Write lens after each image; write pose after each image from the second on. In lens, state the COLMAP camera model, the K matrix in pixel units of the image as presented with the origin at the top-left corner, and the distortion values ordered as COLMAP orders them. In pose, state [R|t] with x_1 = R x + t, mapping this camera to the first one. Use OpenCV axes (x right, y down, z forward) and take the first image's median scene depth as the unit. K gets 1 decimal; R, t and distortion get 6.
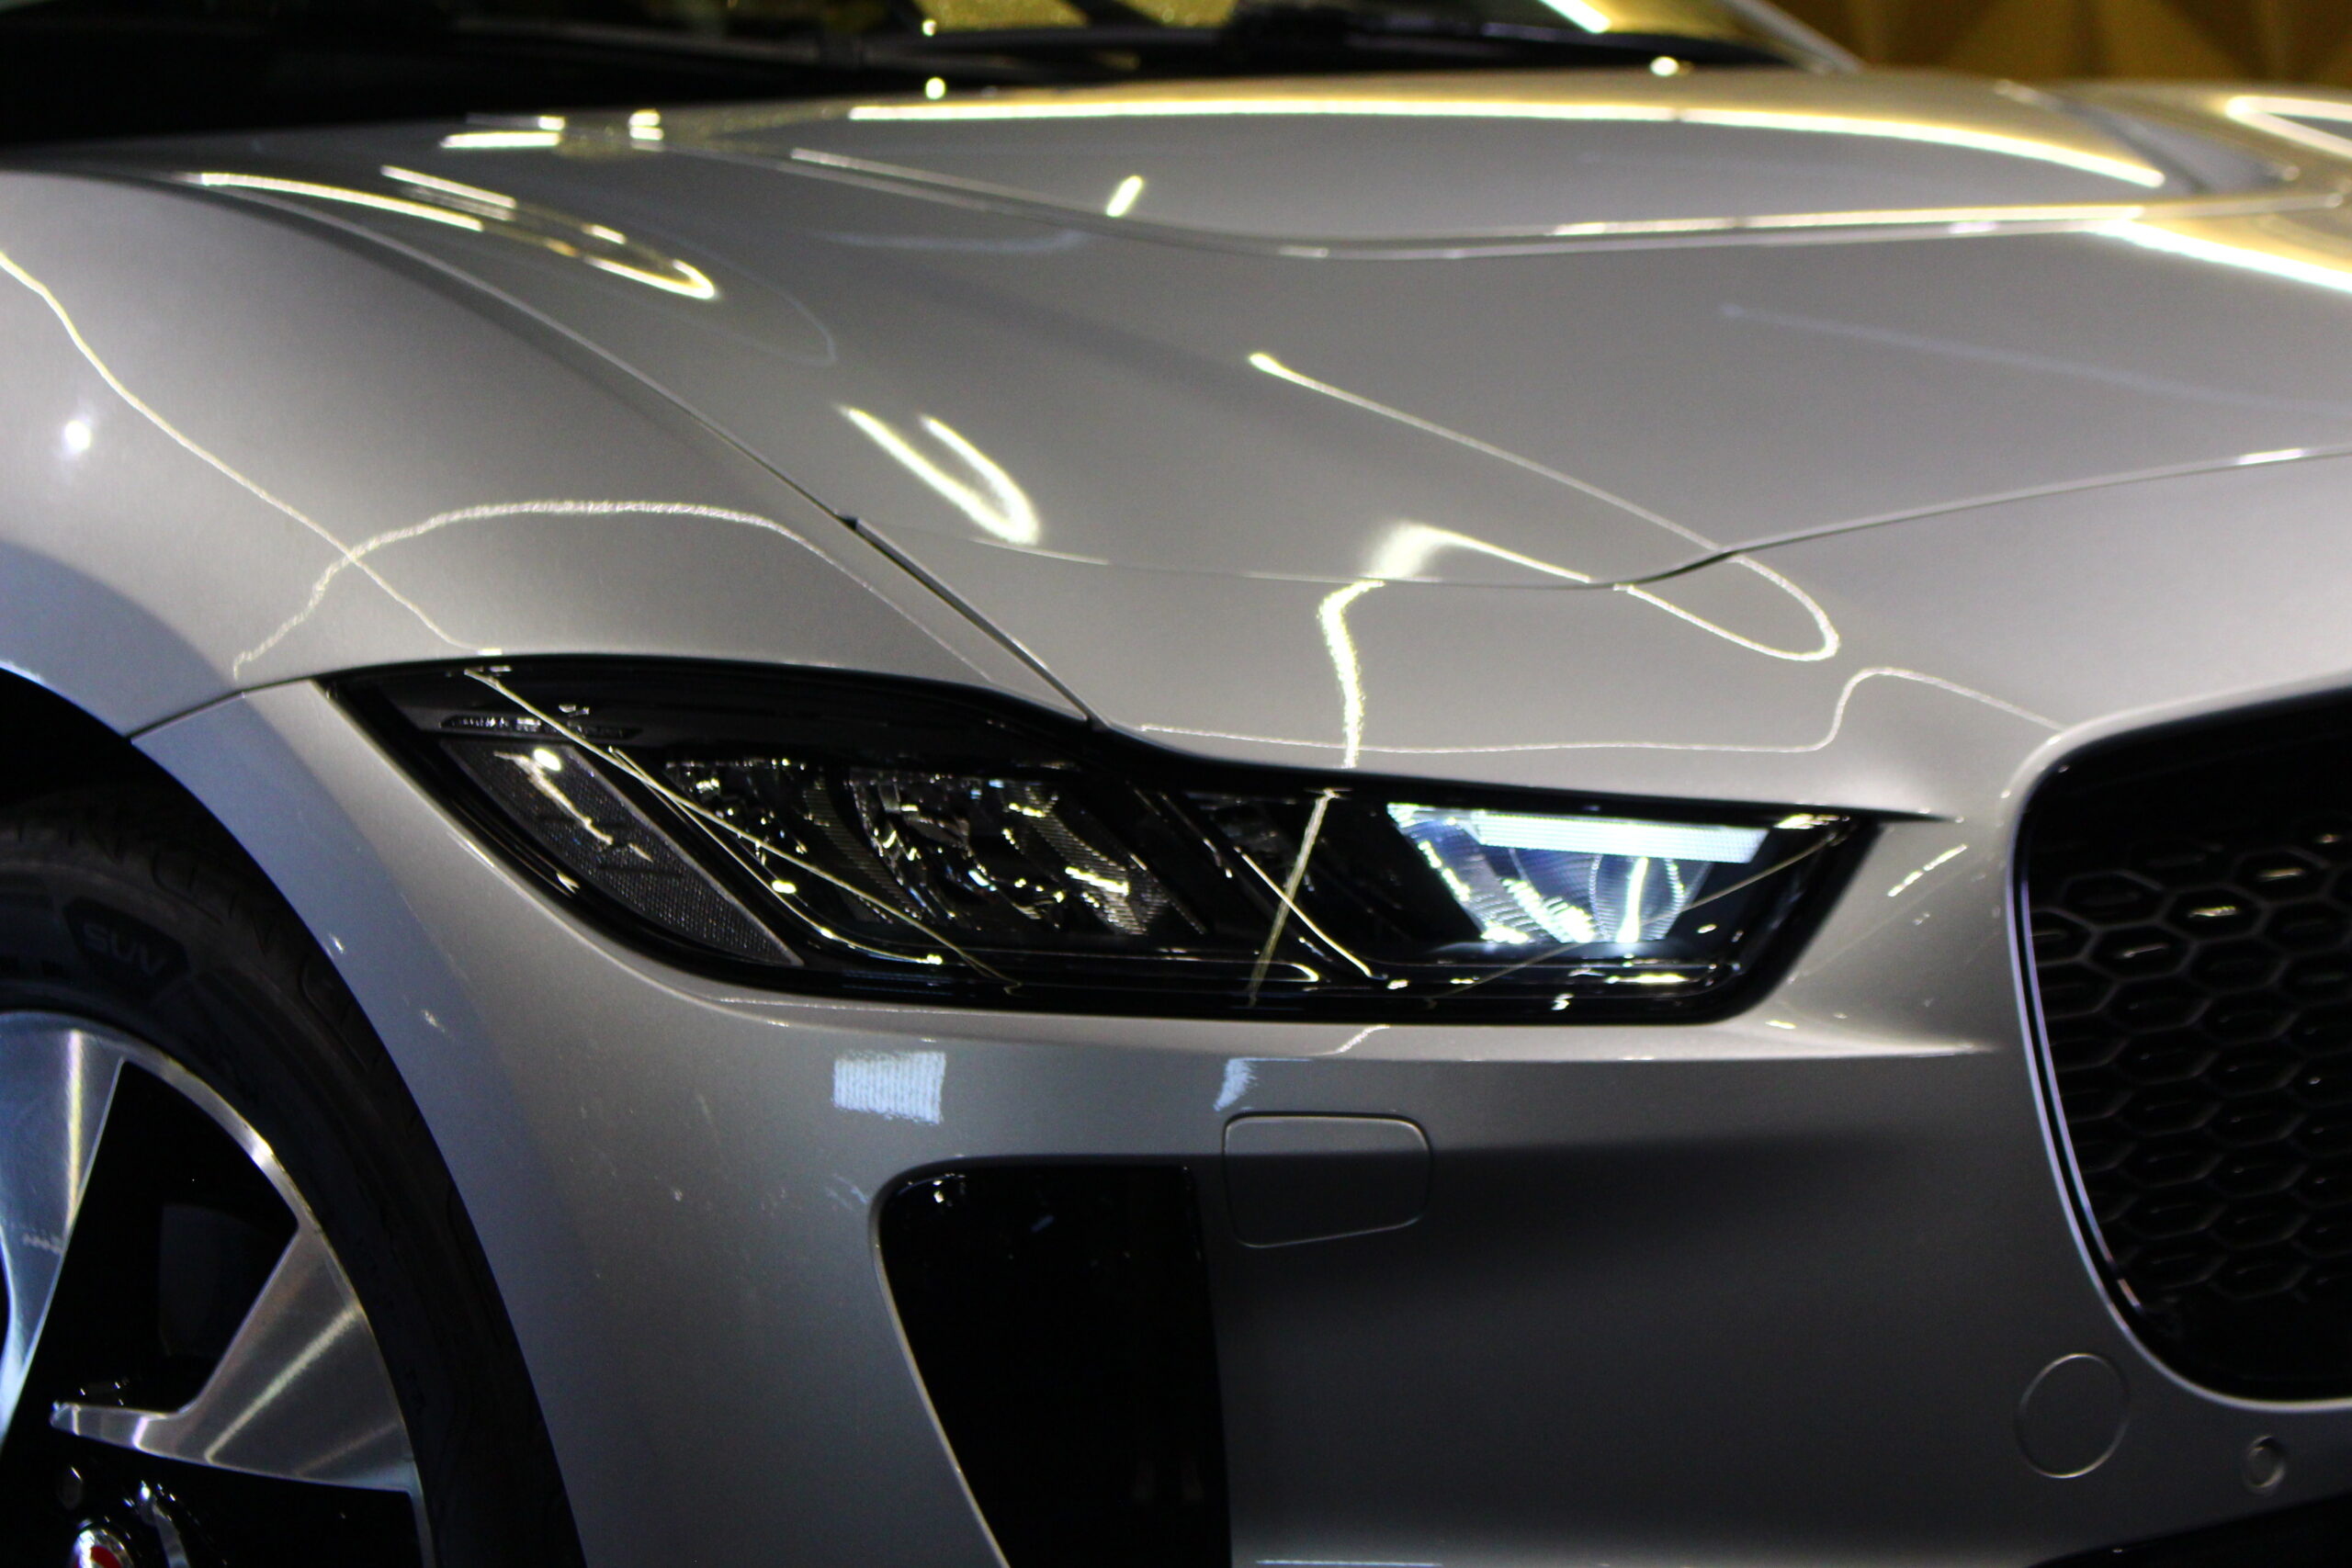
lens RADIAL K [[7636.3, 0, 1176.0], [0, 7636.3, 784.0], [0, 0, 1]] dist [-1.864908, 41.143444]
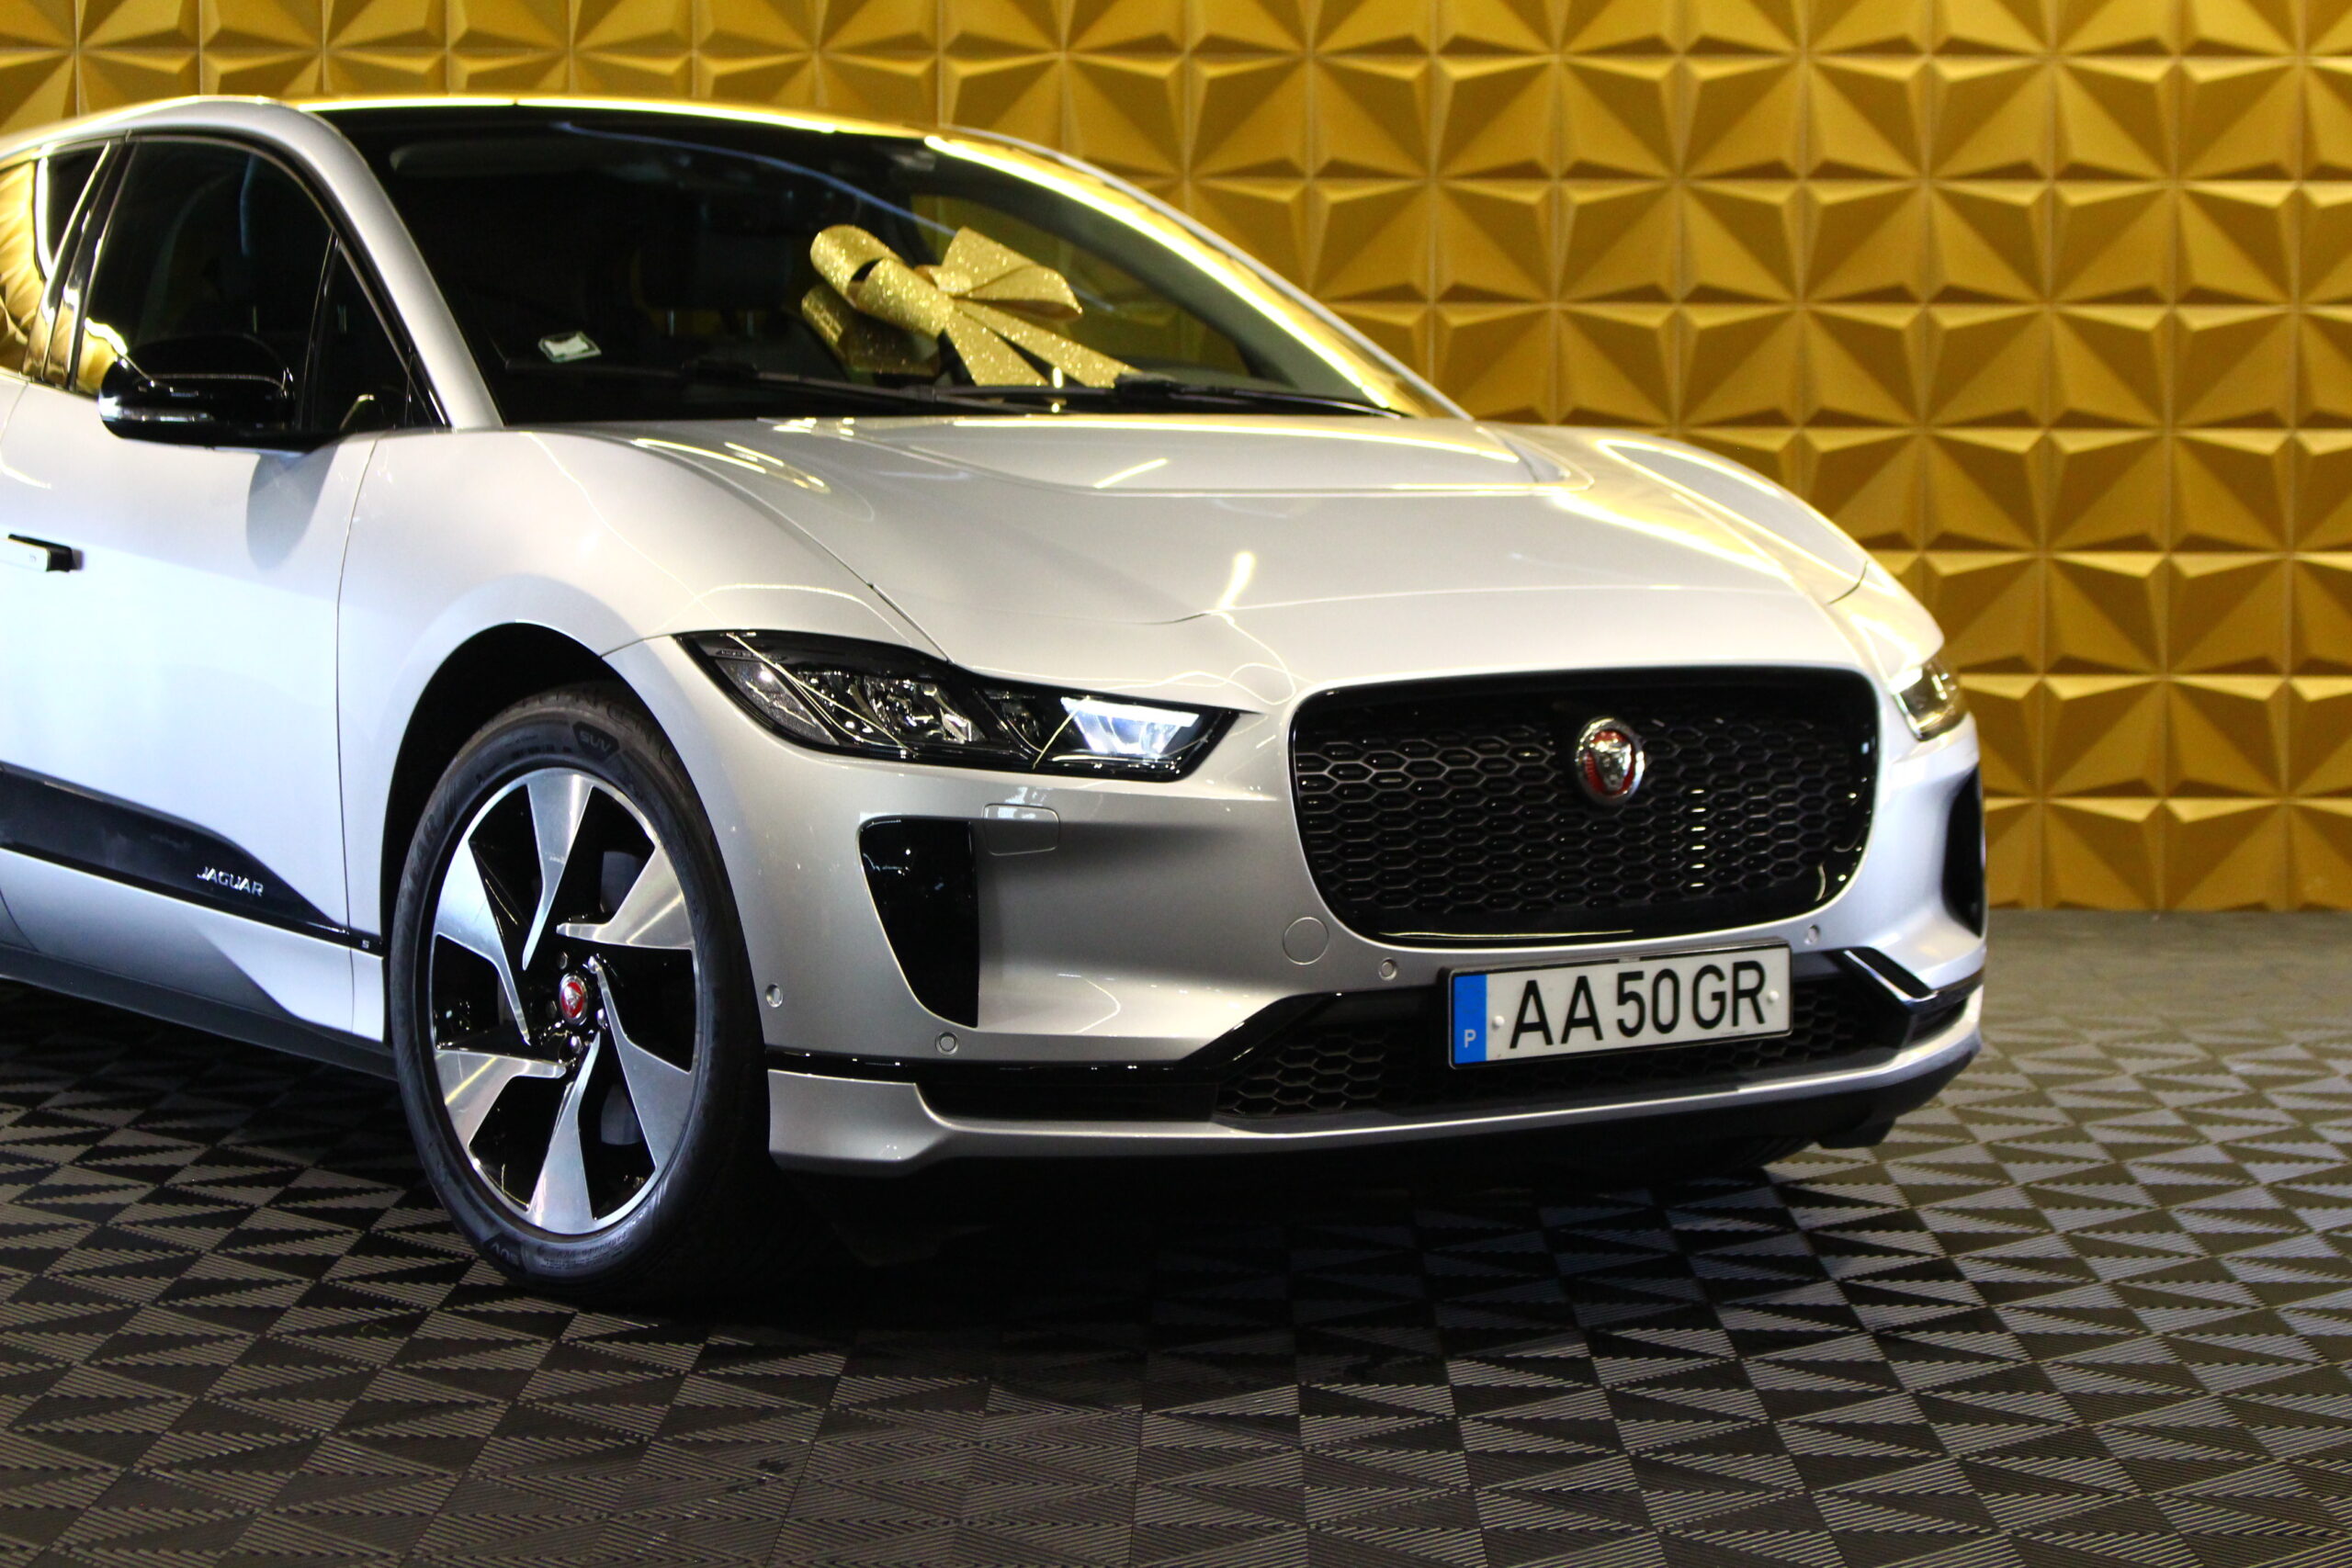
lens RADIAL K [[5066.3, 0, 1176.0], [0, 5066.3, 784.0], [0, 0, 1]] dist [0.036440, 0.256013]
pose [[0.997693, 0.051389, -0.044355, 0.140597], [-0.051973, 0.998575, -0.012126, 0.049332], [0.043669, 0.014403, 0.998942, -0.751005]]
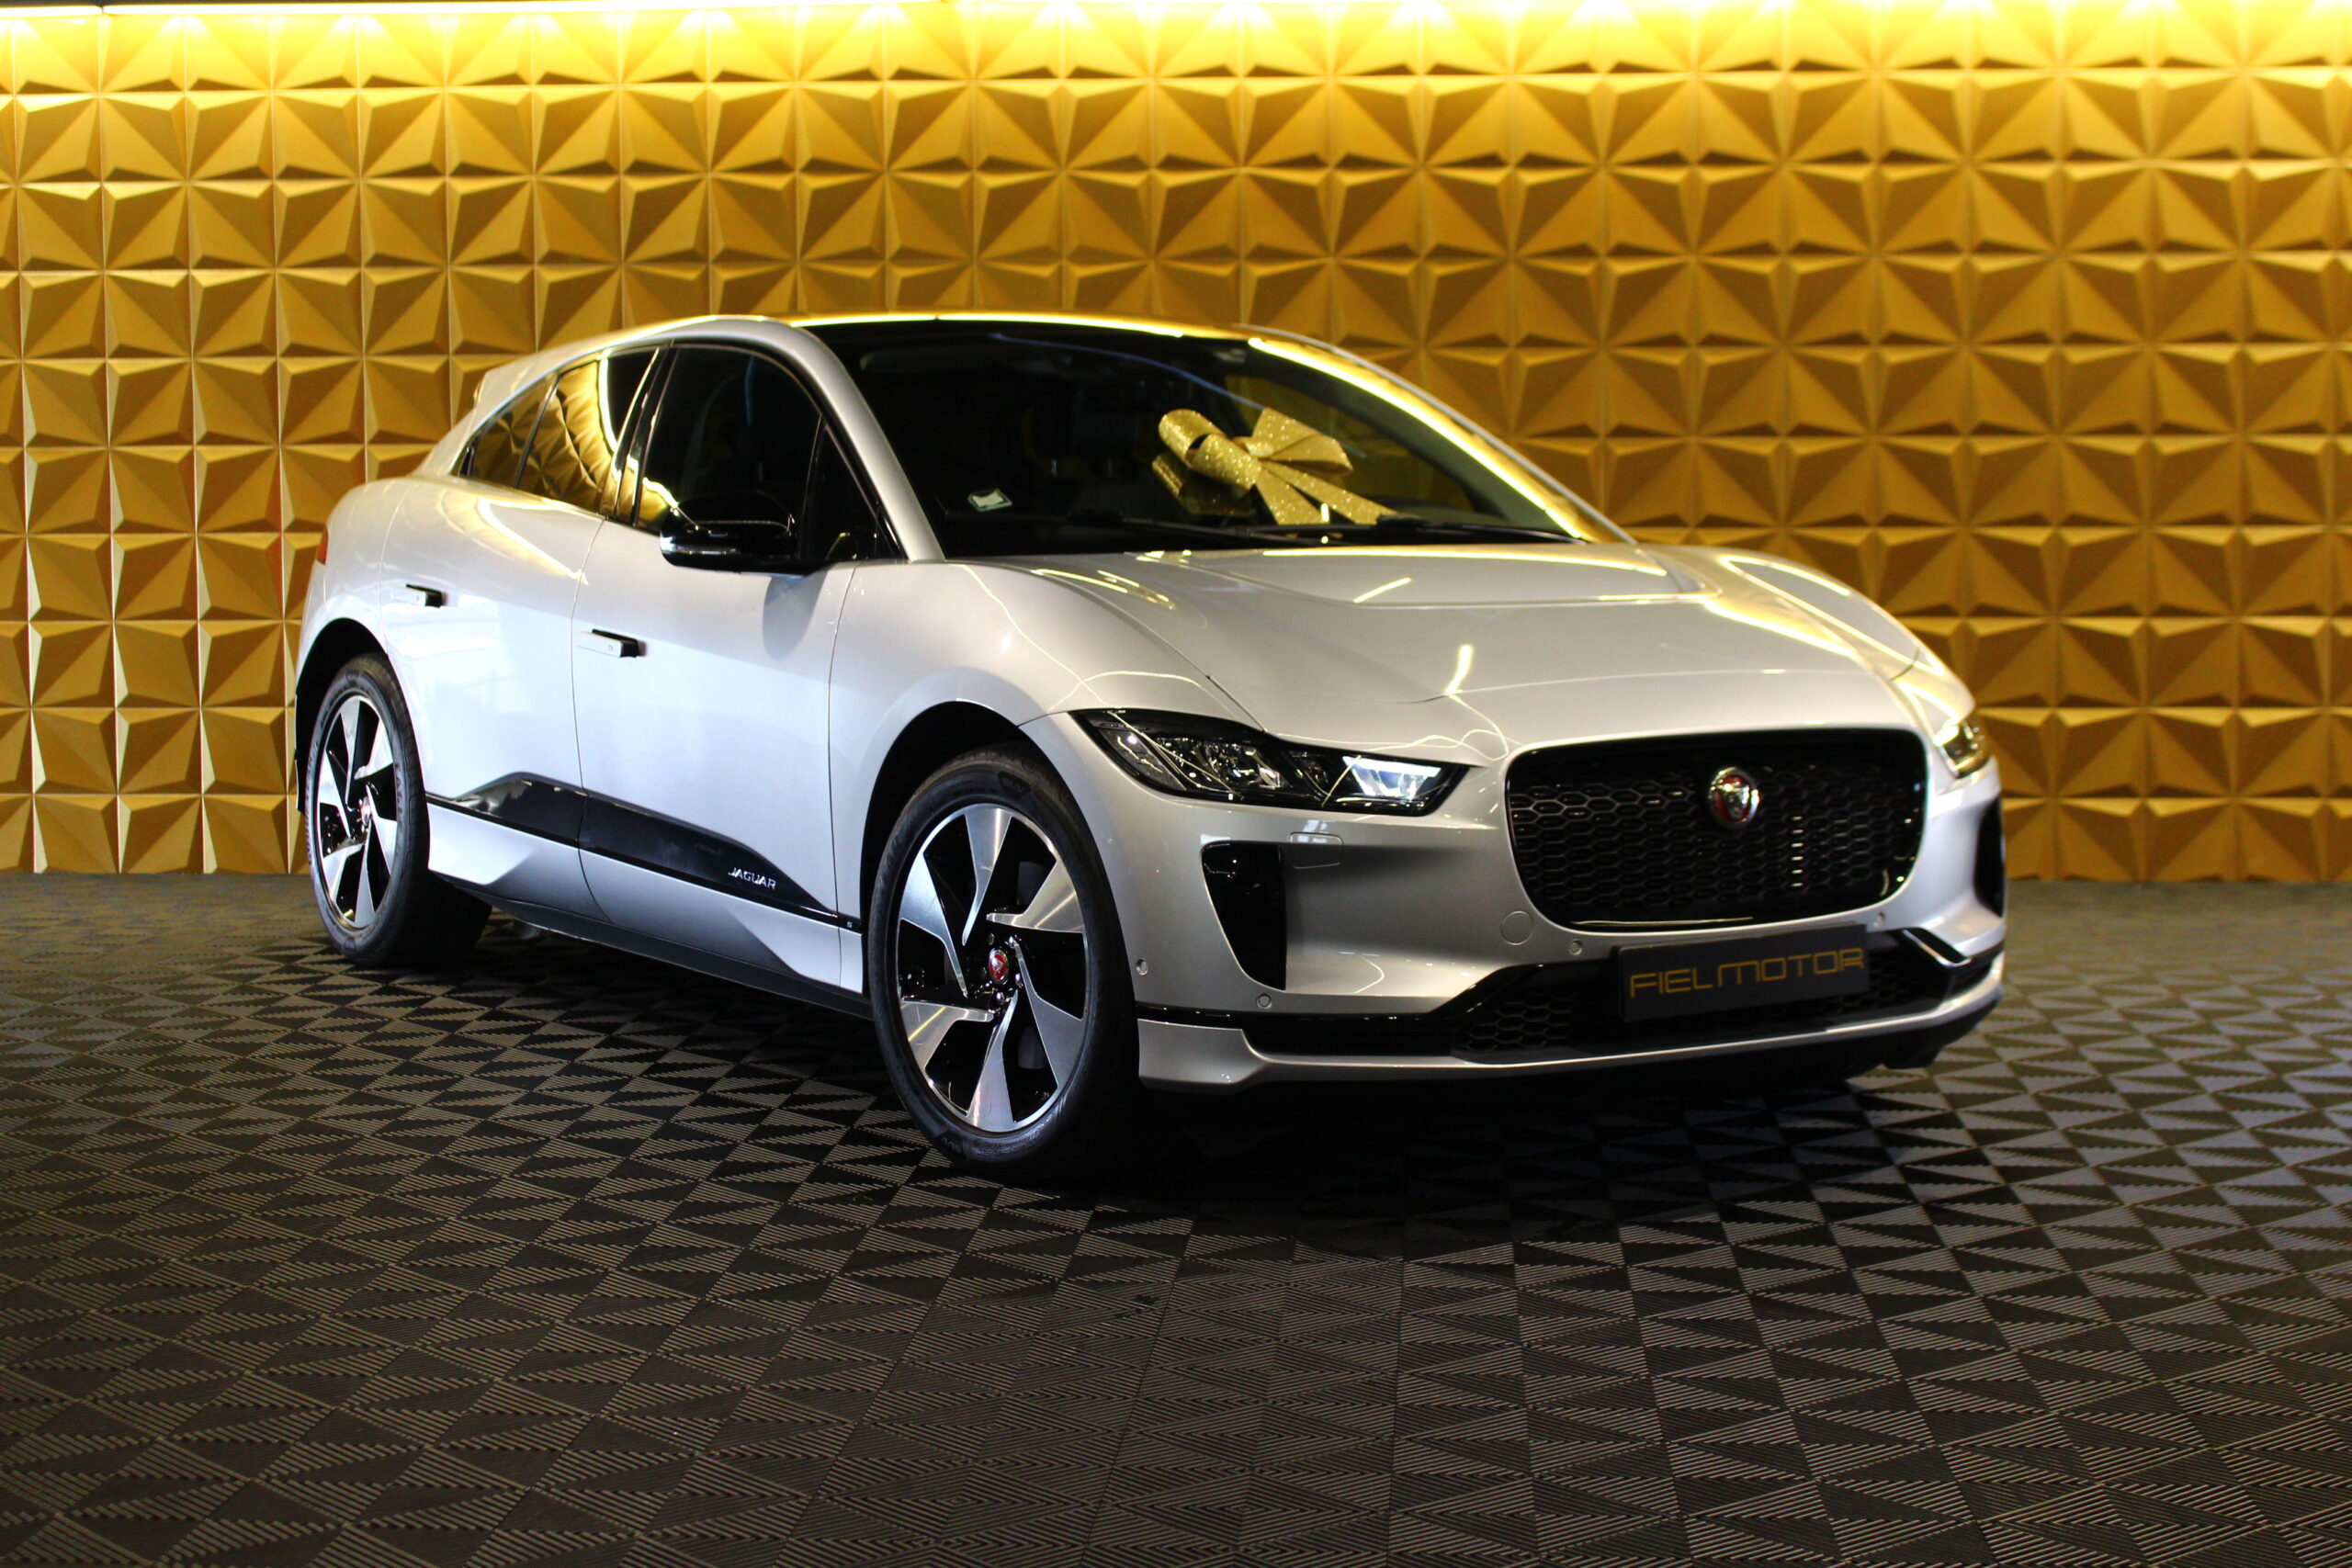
lens RADIAL K [[3772.9, 0, 1176.0], [0, 3772.9, 784.0], [0, 0, 1]] dist [-0.020404, 0.044057]
pose [[0.993242, 0.047550, -0.105870, 0.136876], [-0.048439, 0.998809, -0.005841, 0.029427], [0.105466, 0.010930, 0.994363, -0.844568]]
